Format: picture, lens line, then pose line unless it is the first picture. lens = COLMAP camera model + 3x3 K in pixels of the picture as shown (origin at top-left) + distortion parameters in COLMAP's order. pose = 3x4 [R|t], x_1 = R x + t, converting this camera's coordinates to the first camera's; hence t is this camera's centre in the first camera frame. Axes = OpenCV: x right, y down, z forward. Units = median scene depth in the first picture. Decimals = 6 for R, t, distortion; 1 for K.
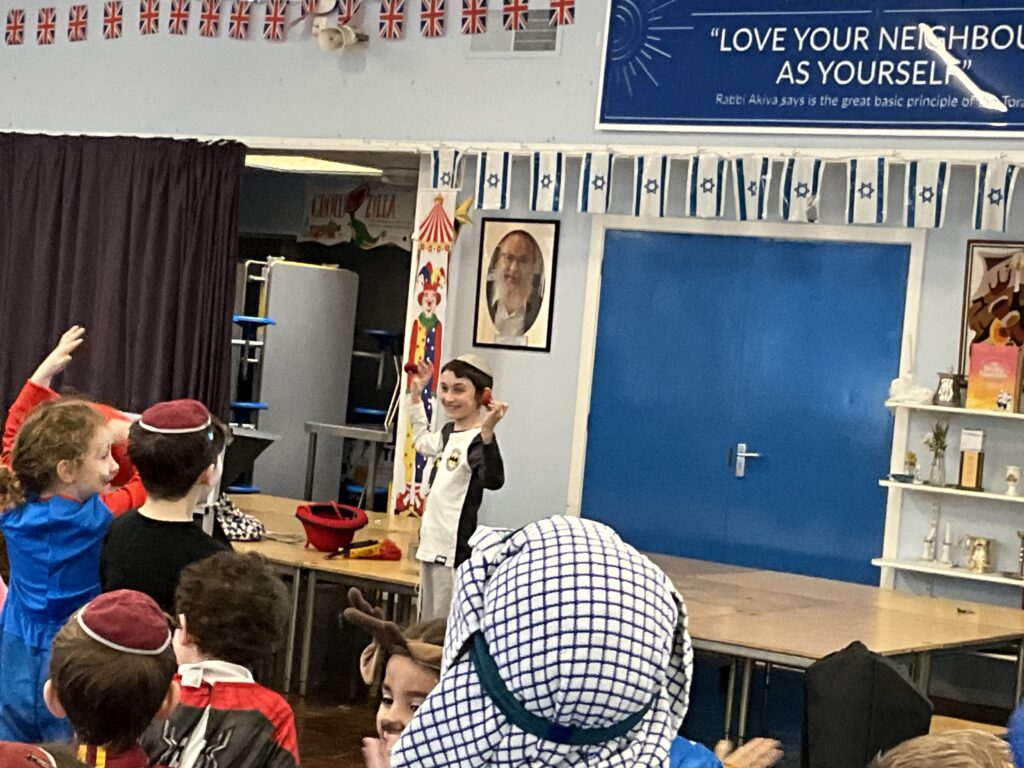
lens RADIAL K [[2230.7, 0, 512.0], [0, 2230.7, 384.0], [0, 0, 1]] dist [0.120215, -0.029068]
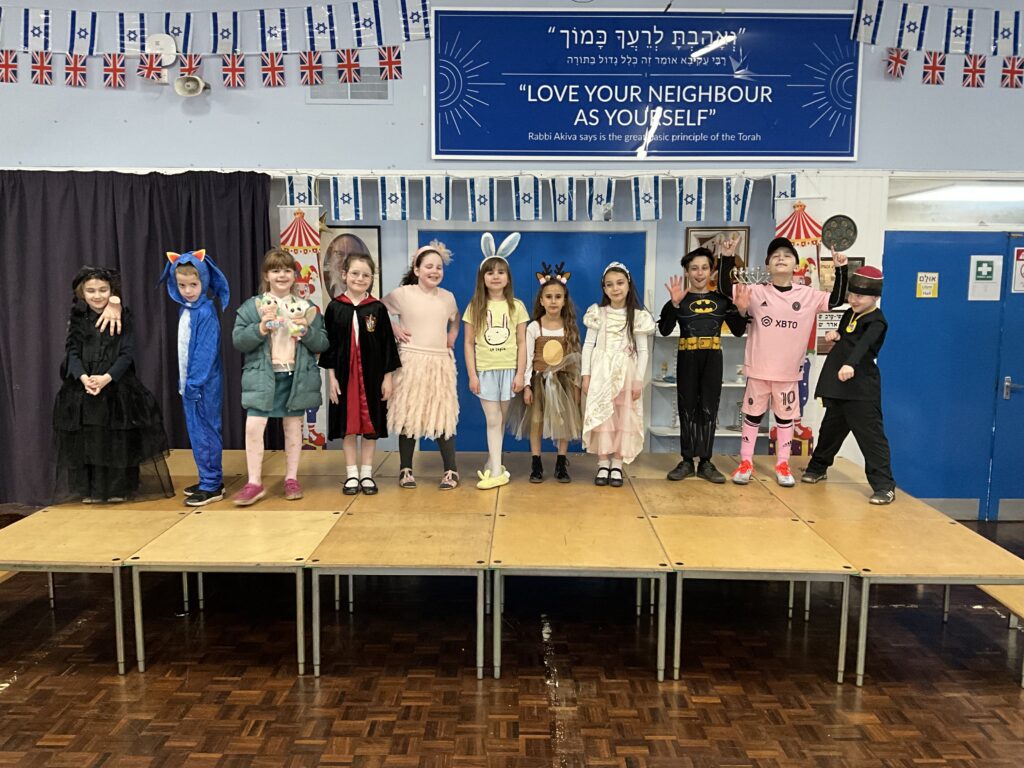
lens RADIAL K [[848.0, 0, 508.1], [0, 848.0, 388.2], [0, 0, 1]] dist [0.073009, -0.127720]
pose [[0.818267, -0.157111, 0.552952, -0.255148], [0.076080, 0.983062, 0.166735, -0.061940], [-0.569782, -0.094365, 0.816360, 0.558642]]
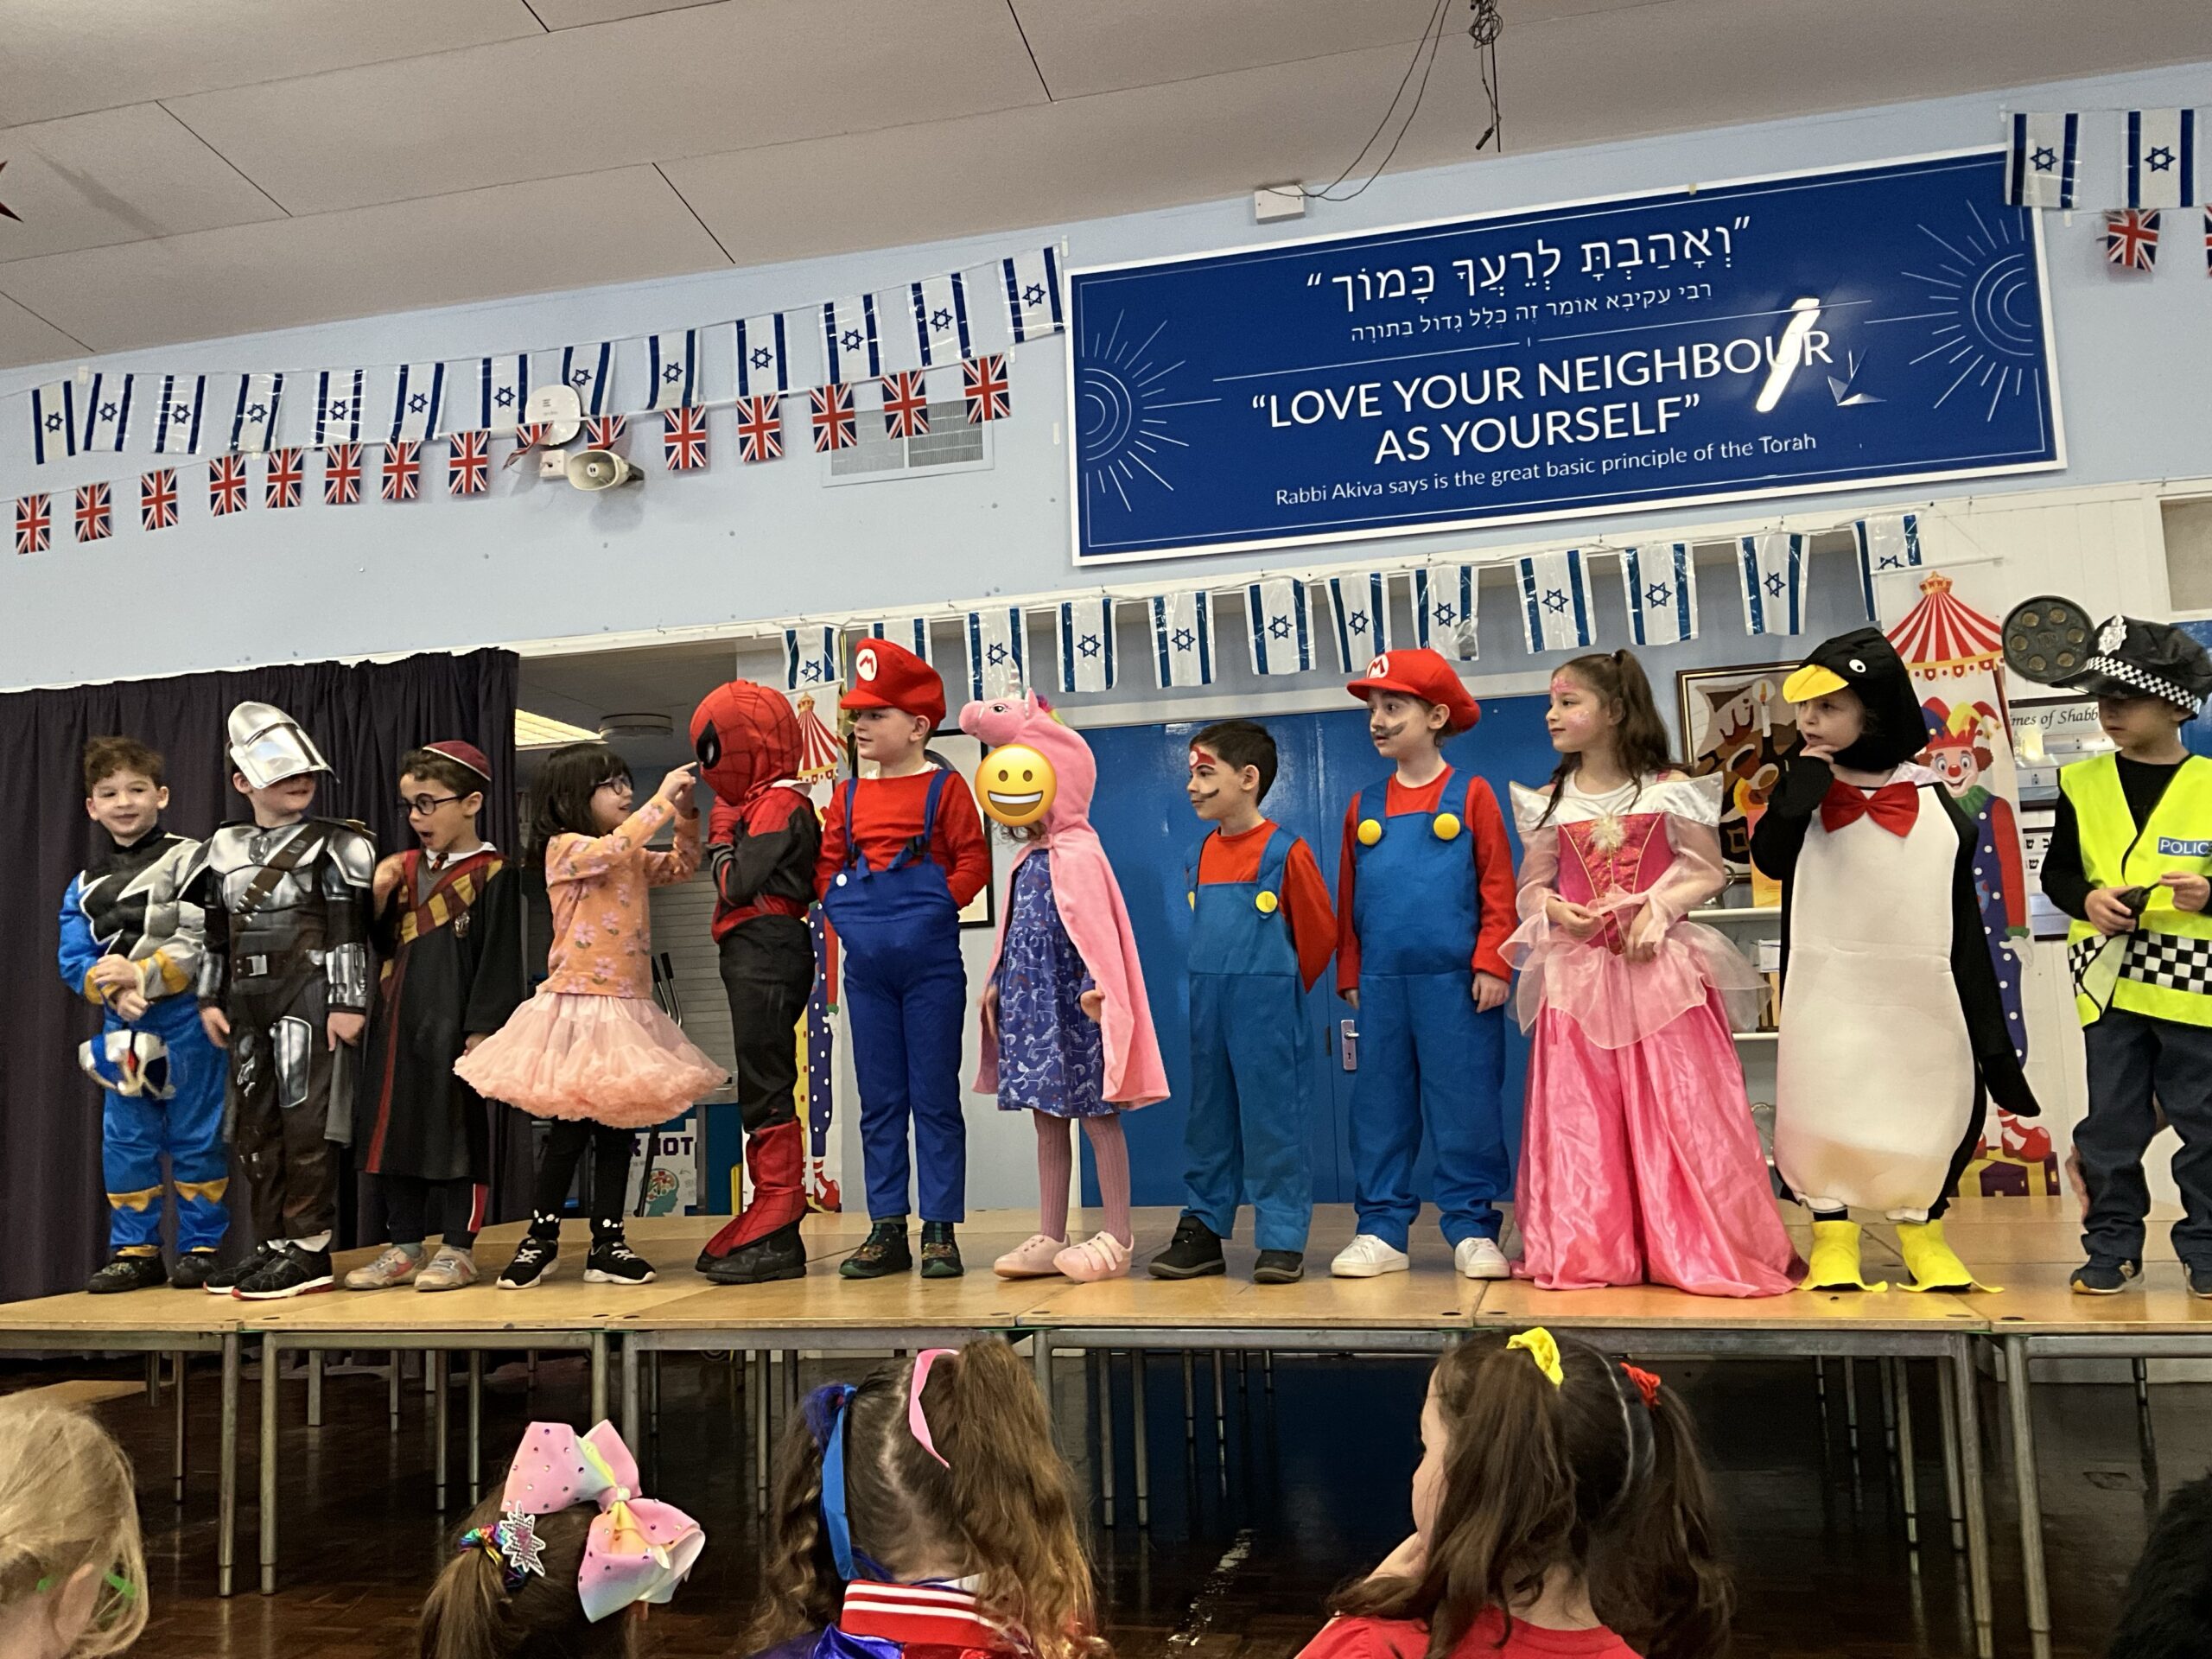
lens RADIAL K [[1895.8, 0, 1102.2], [0, 1895.8, 828.5], [0, 0, 1]] dist [0.143643, -0.310394]
pose [[0.922704, -0.076551, 0.377834, -0.181242], [0.124582, 0.986709, -0.104329, 0.021895], [-0.364825, 0.143336, 0.919977, 0.528408]]
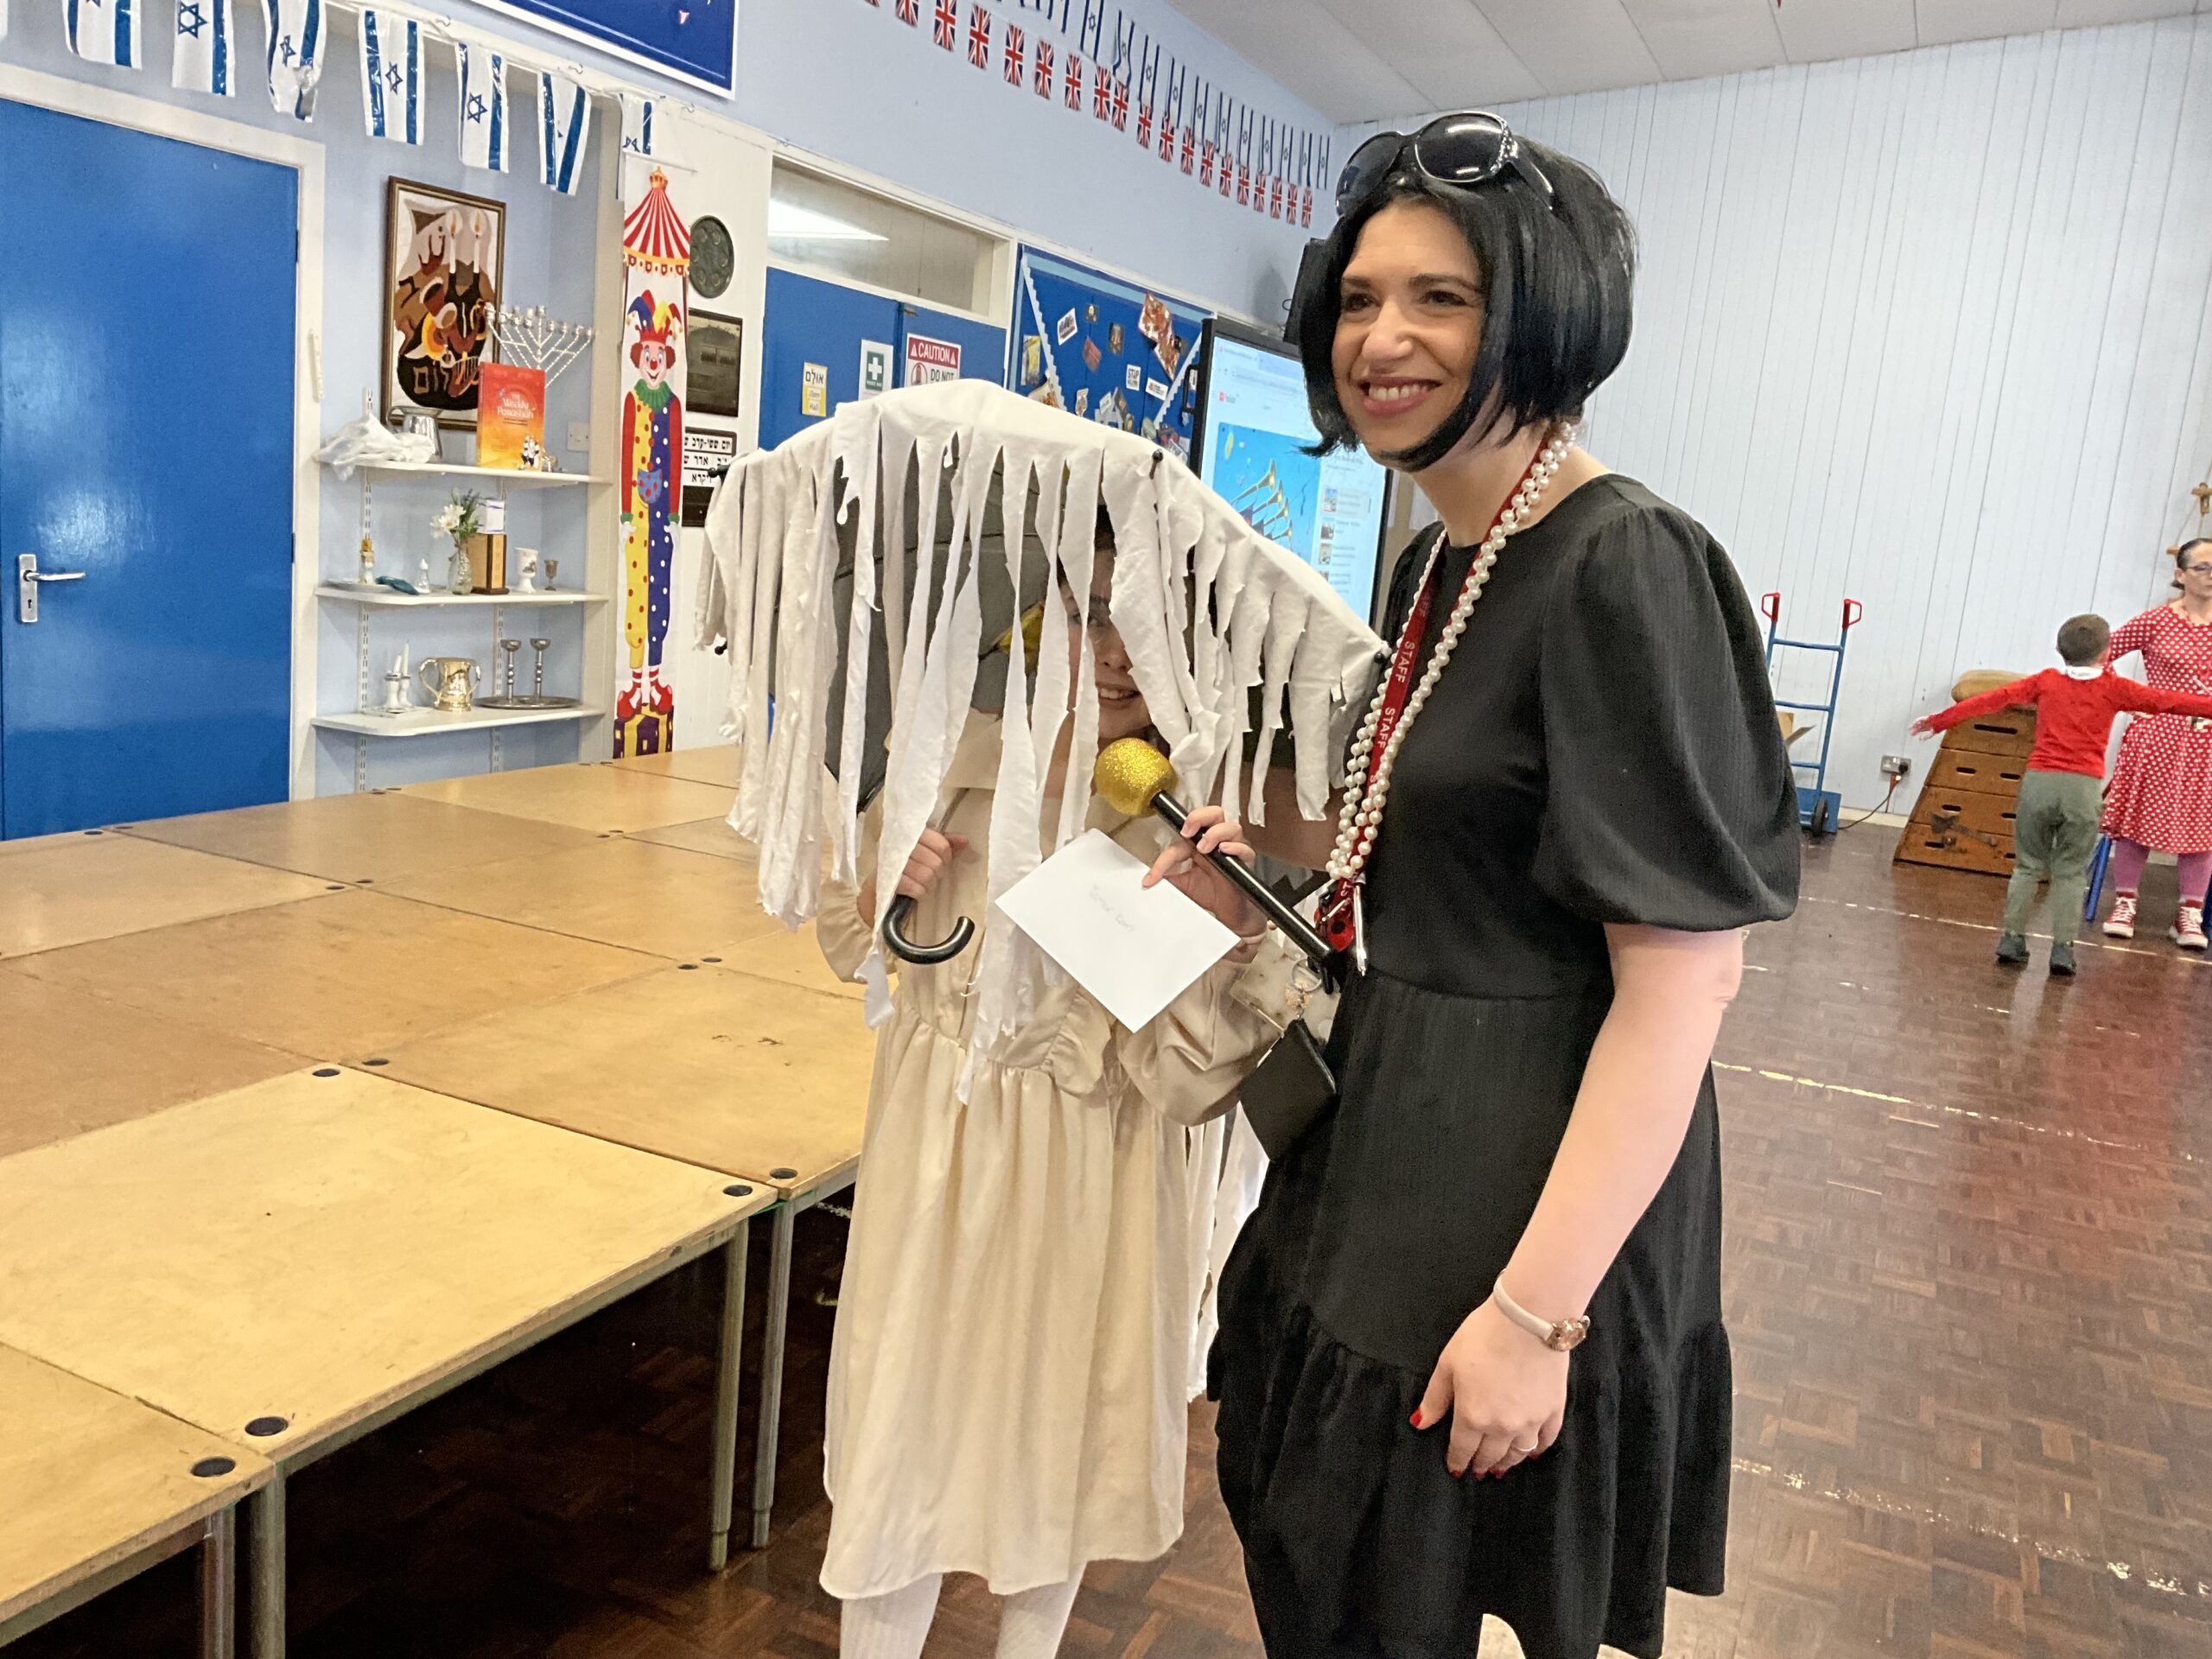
lens RADIAL K [[1829.2, 0, 1105.8], [0, 1829.2, 839.1], [0, 0, 1]] dist [0.093300, -0.216826]
pose [[-0.172445, -0.281583, 0.943914, -0.346454], [-0.087224, 0.958871, 0.270109, -0.043848], [-0.981150, -0.035753, -0.189913, 0.891459]]
